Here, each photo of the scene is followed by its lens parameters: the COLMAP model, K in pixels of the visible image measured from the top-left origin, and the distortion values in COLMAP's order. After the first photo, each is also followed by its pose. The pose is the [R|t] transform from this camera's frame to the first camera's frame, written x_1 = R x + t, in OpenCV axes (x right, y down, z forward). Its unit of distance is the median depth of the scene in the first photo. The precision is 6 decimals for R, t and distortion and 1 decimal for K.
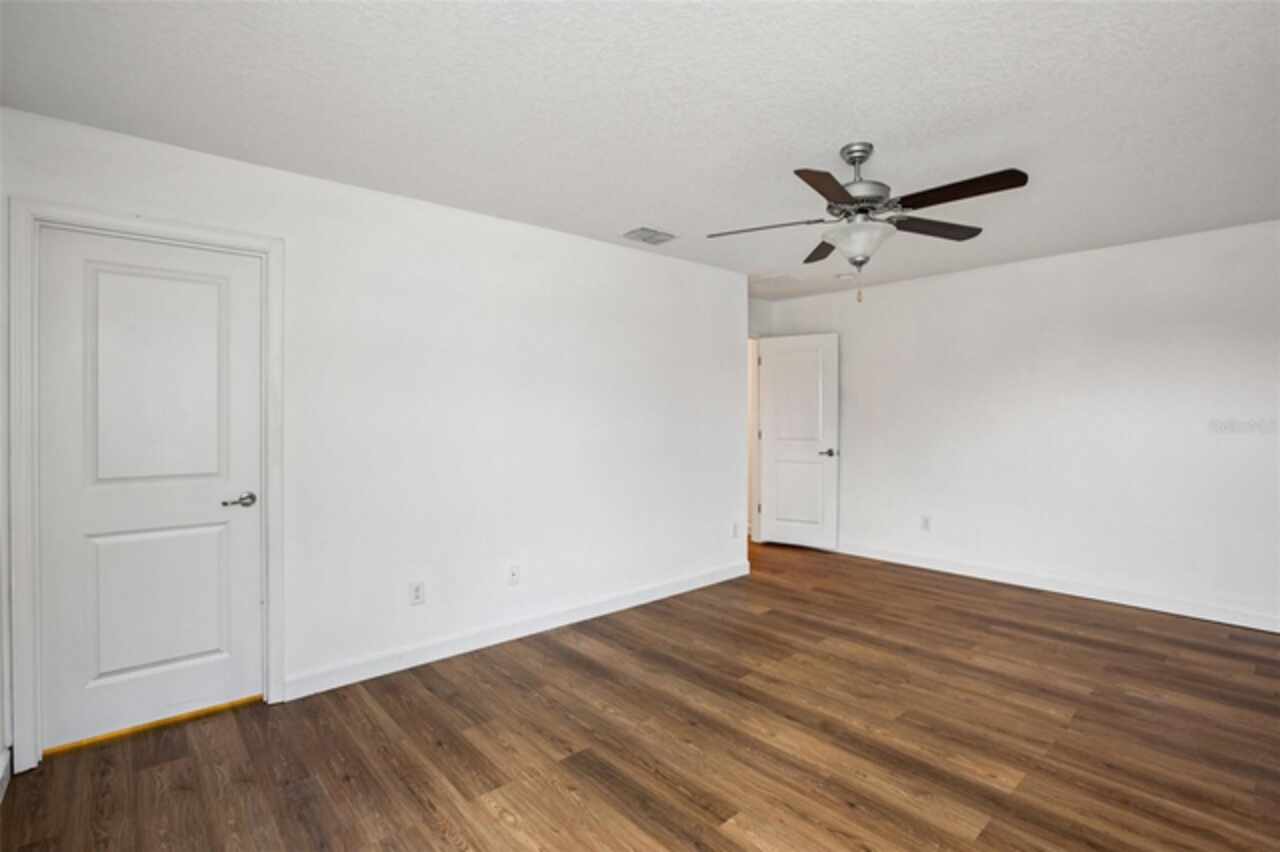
lens RADIAL K [[601.5, 0, 632.3], [0, 601.5, 416.7], [0, 0, 1]] dist [-0.053577, 0.016932]
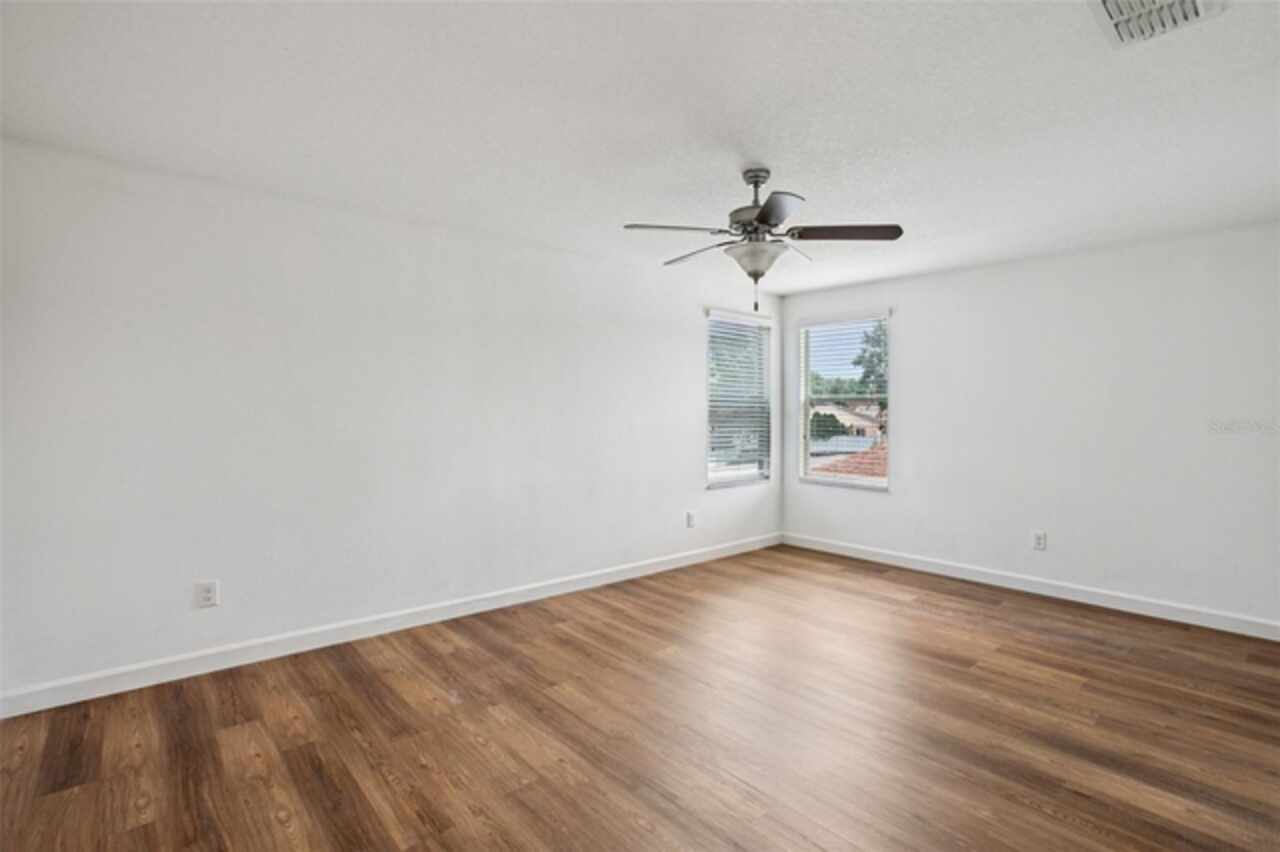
lens RADIAL K [[601.5, 0, 632.3], [0, 601.5, 416.7], [0, 0, 1]] dist [-0.053577, 0.016932]
pose [[-0.999956, 0.000104, 0.009345, 0.587549], [0.000245, 0.999887, 0.015036, -0.012373], [-0.009342, 0.015037, -0.999843, 2.073401]]
